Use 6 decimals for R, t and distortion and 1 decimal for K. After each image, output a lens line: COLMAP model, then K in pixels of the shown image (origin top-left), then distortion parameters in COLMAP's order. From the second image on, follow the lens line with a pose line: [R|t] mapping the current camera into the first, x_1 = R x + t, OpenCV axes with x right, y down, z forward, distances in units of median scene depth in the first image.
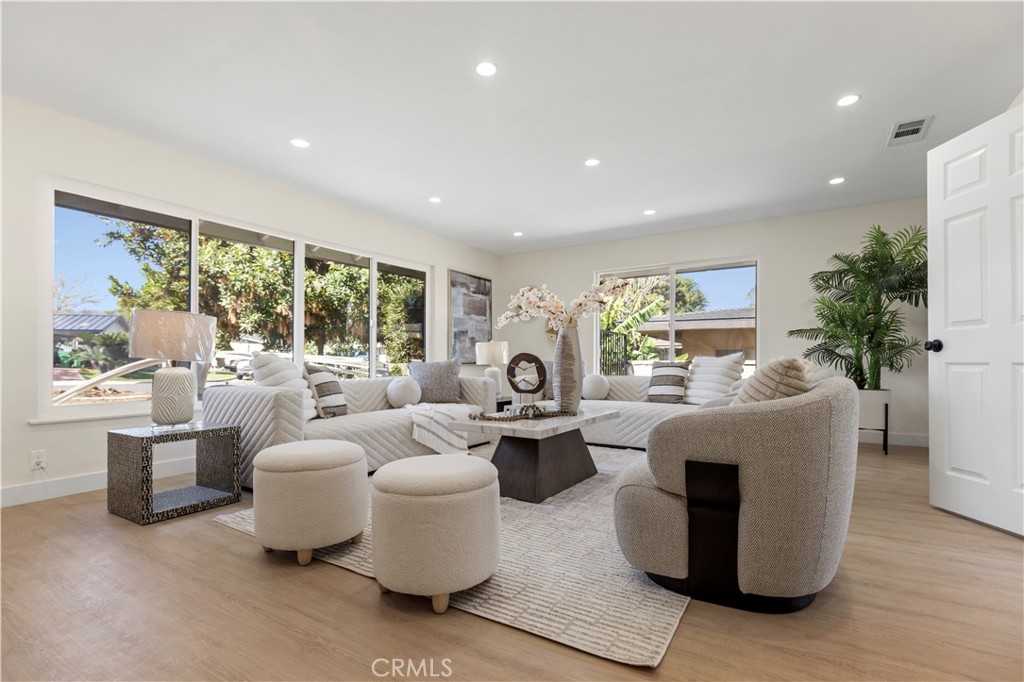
lens RADIAL K [[475.3, 0, 511.4], [0, 475.3, 359.0], [0, 0, 1]] dist [-0.000344, 0.000009]
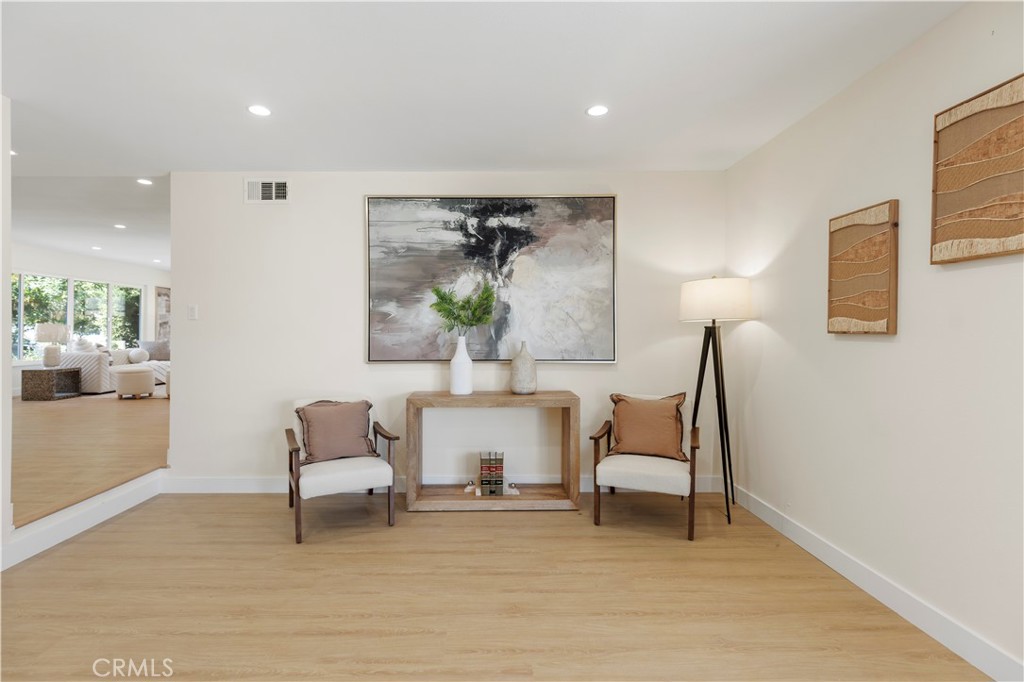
lens RADIAL K [[470.8, 0, 479.2], [0, 470.8, 337.4], [0, 0, 1]] dist [0.003669, 0.000412]
pose [[0.850762, -0.000941, 0.525550, -0.047959], [-0.003502, 0.999966, 0.007460, -0.029884], [-0.525539, -0.008188, 0.850730, -1.501410]]
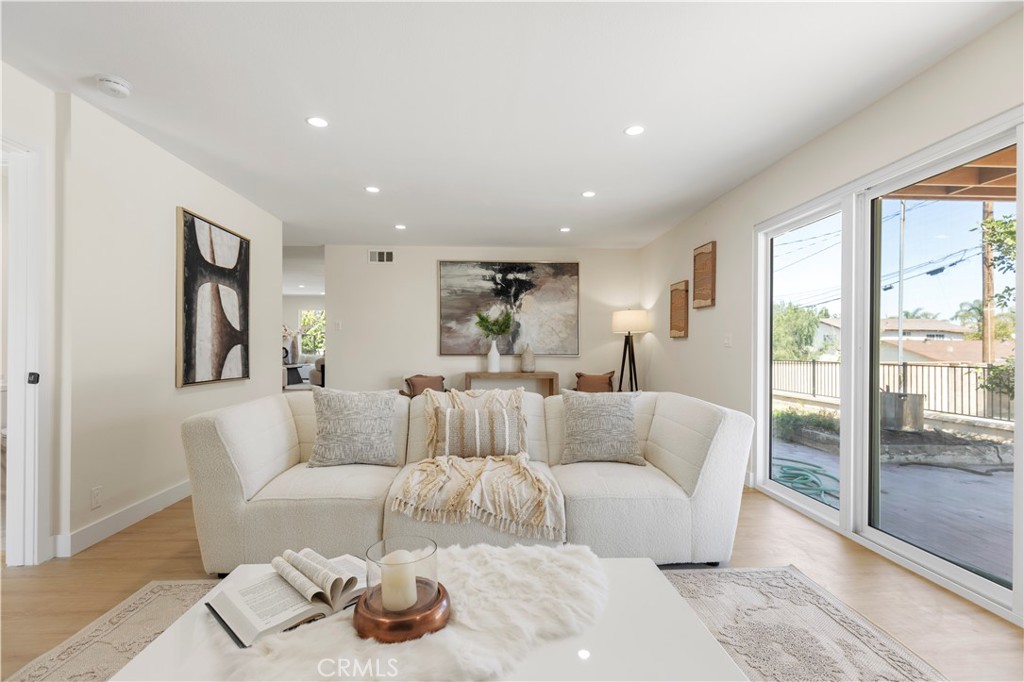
lens RADIAL K [[458.5, 0, 512.0], [0, 458.5, 333.1], [0, 0, 1]] dist [0.005215, -0.000021]
pose [[0.805489, 0.026919, 0.591999, -0.436537], [-0.006226, 0.999297, -0.036967, 0.003087], [-0.592578, 0.026091, 0.805090, -1.964269]]
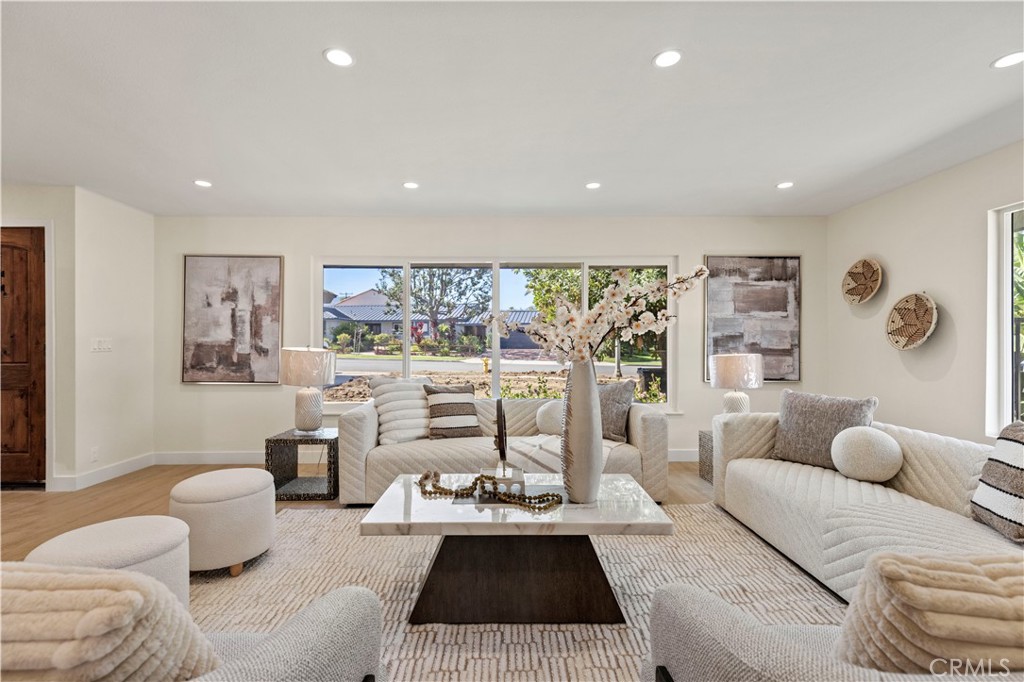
lens RADIAL K [[460.3, 0, 517.8], [0, 460.3, 346.9], [0, 0, 1]] dist [-0.002301, -0.000351]
pose [[0.545805, 0.011356, -0.837835, 0.454647], [0.000472, 0.999904, 0.013860, -0.074756], [0.837912, -0.007960, 0.545747, 0.491538]]
